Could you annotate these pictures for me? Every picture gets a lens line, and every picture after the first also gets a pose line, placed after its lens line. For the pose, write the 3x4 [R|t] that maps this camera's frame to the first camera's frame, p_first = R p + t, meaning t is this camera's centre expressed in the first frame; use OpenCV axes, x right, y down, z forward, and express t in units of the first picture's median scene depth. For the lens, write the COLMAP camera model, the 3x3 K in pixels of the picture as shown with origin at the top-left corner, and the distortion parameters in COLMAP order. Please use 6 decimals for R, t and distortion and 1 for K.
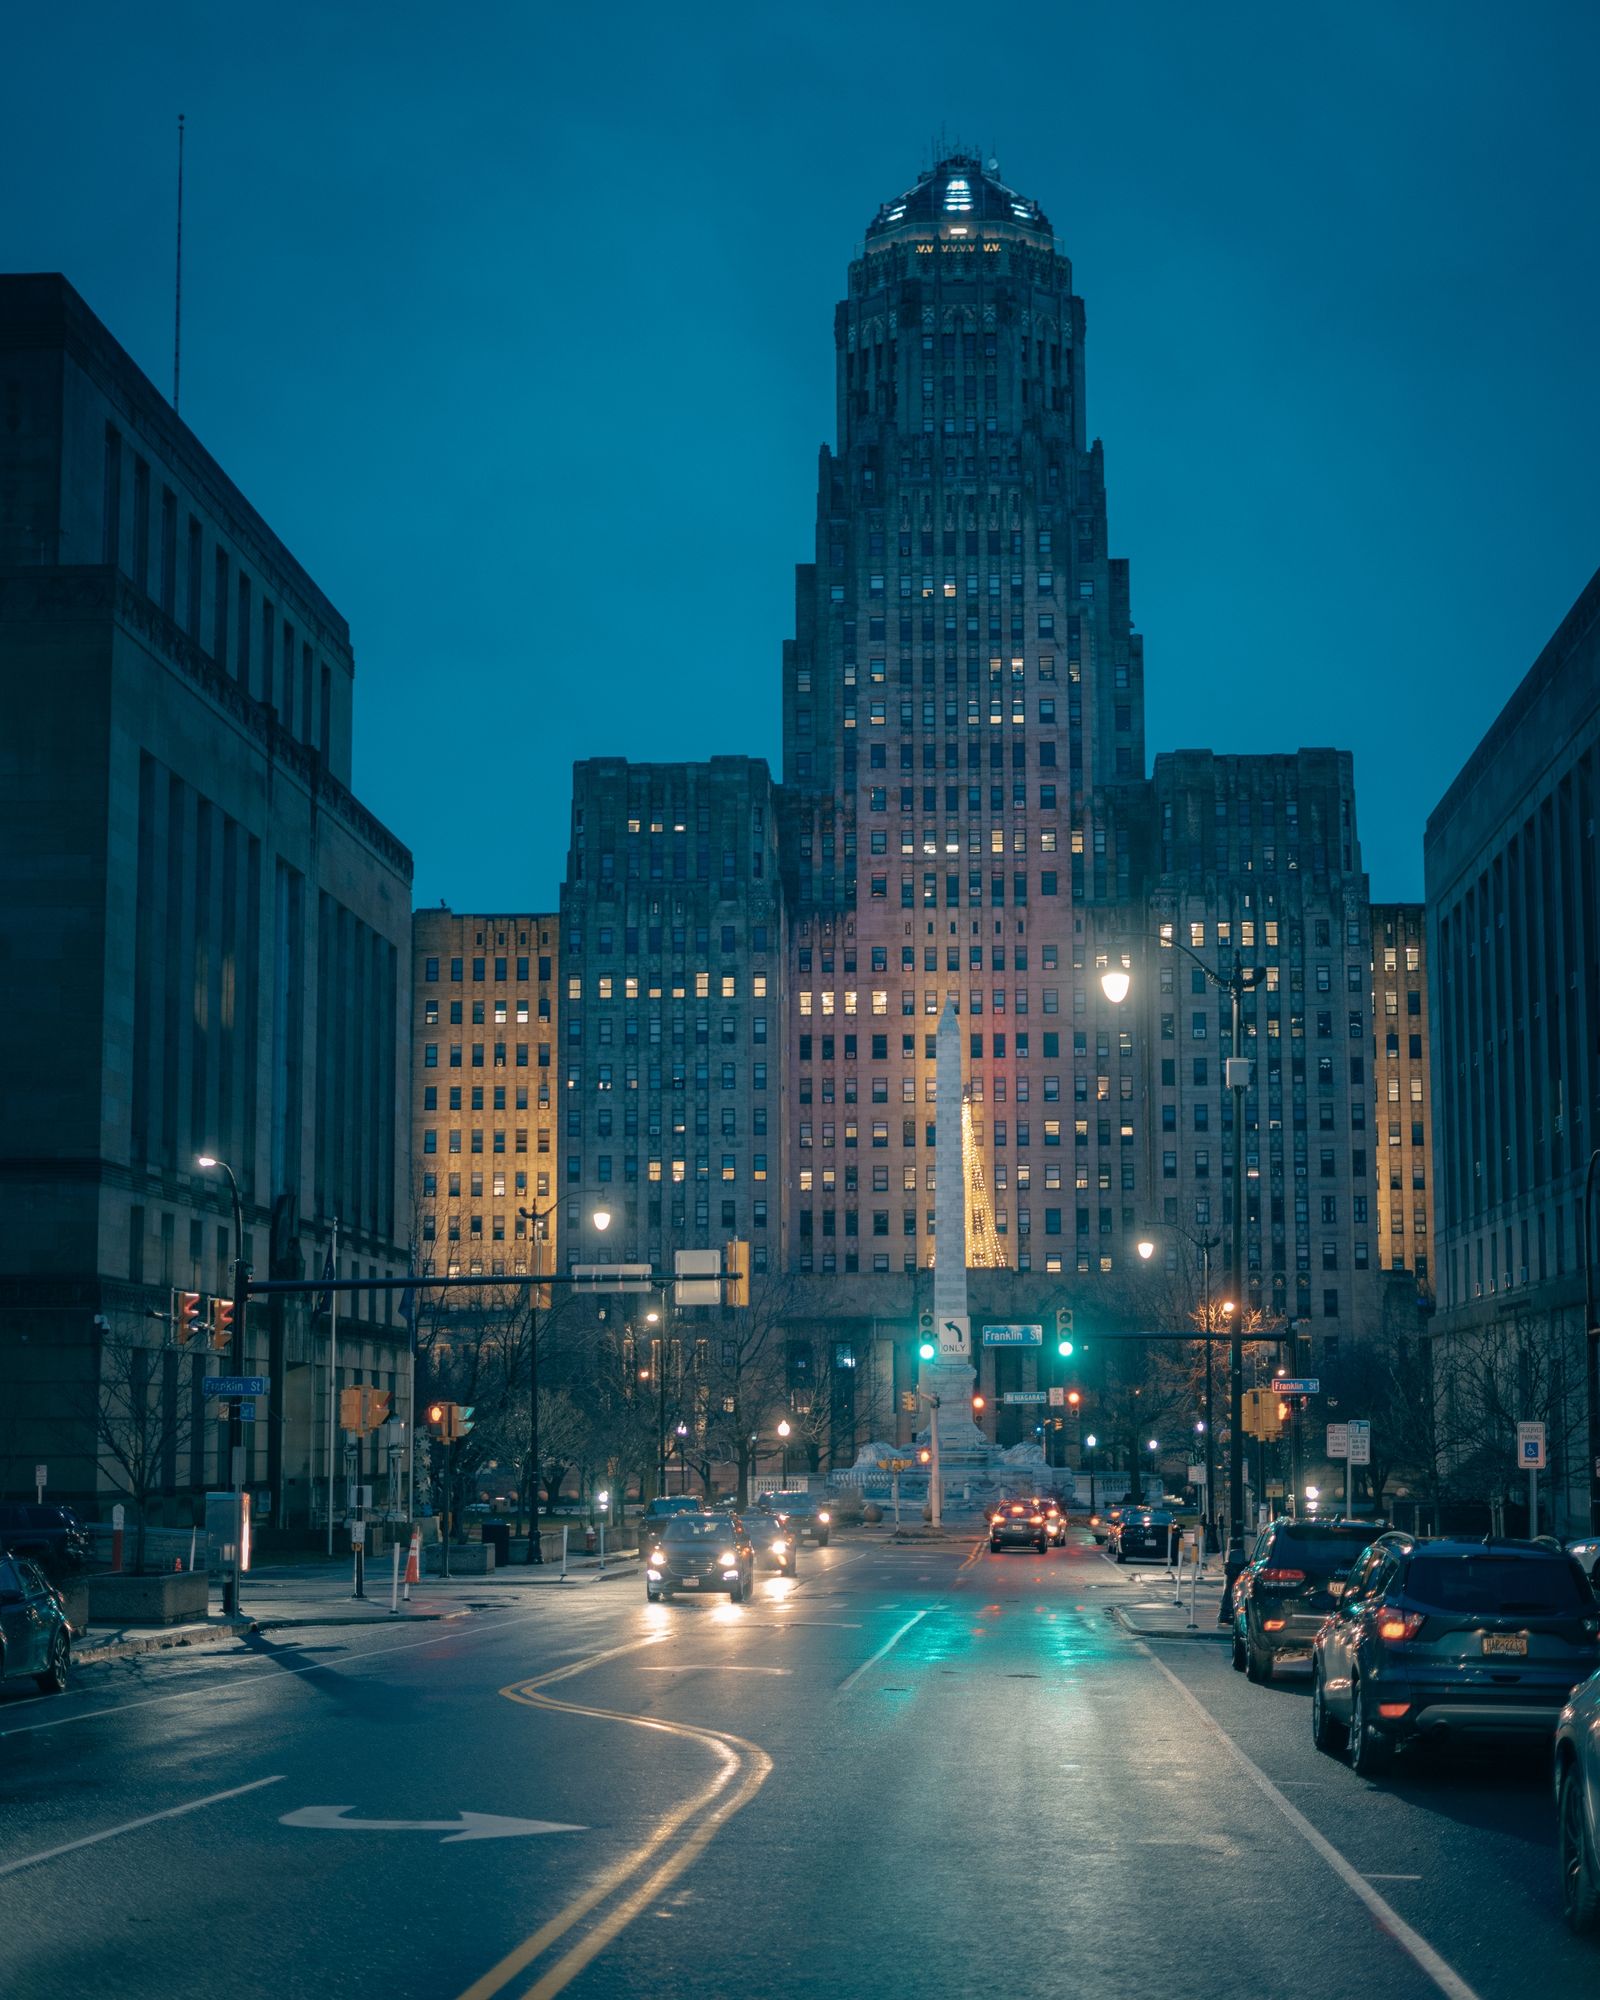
lens RADIAL K [[3379.5, 0, 872.9], [0, 3379.5, 1061.8], [0, 0, 1]] dist [0.008096, 0.000000]
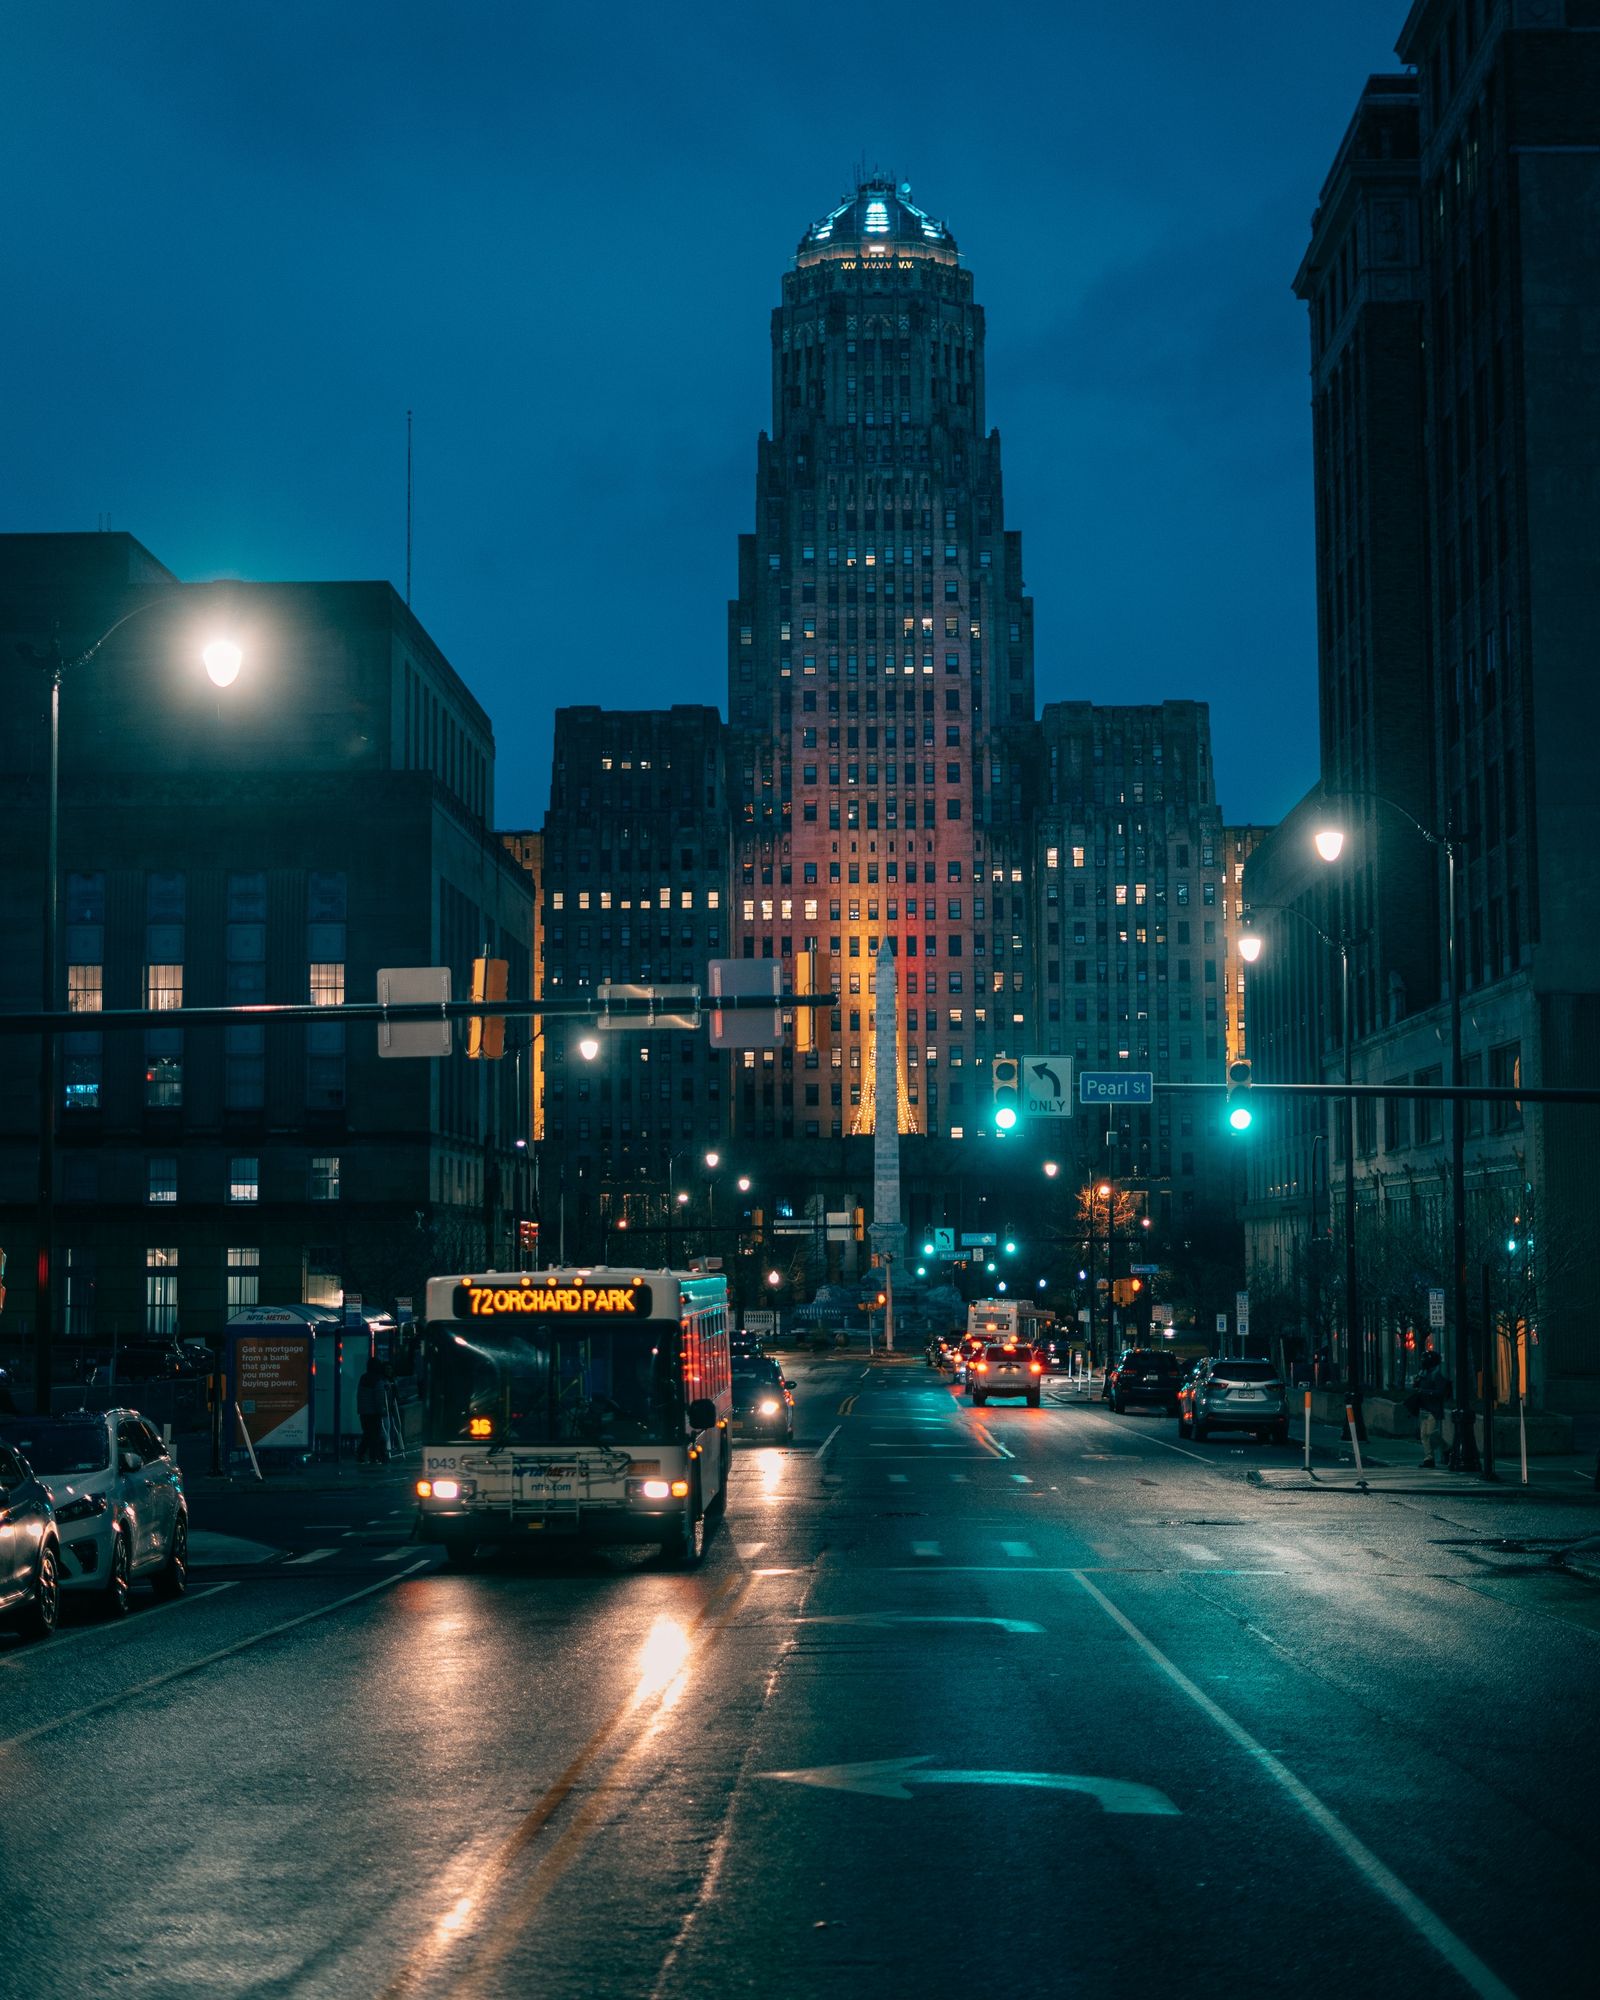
lens RADIAL K [[3379.5, 0, 799.2], [0, 3379.5, 998.3], [0, 0, 1]] dist [0.008096, 0.000000]
pose [[0.999878, 0.000966, 0.015567, -0.020638], [-0.001493, 0.999425, 0.033869, -0.026643], [-0.015526, -0.033888, 0.999305, -0.189232]]
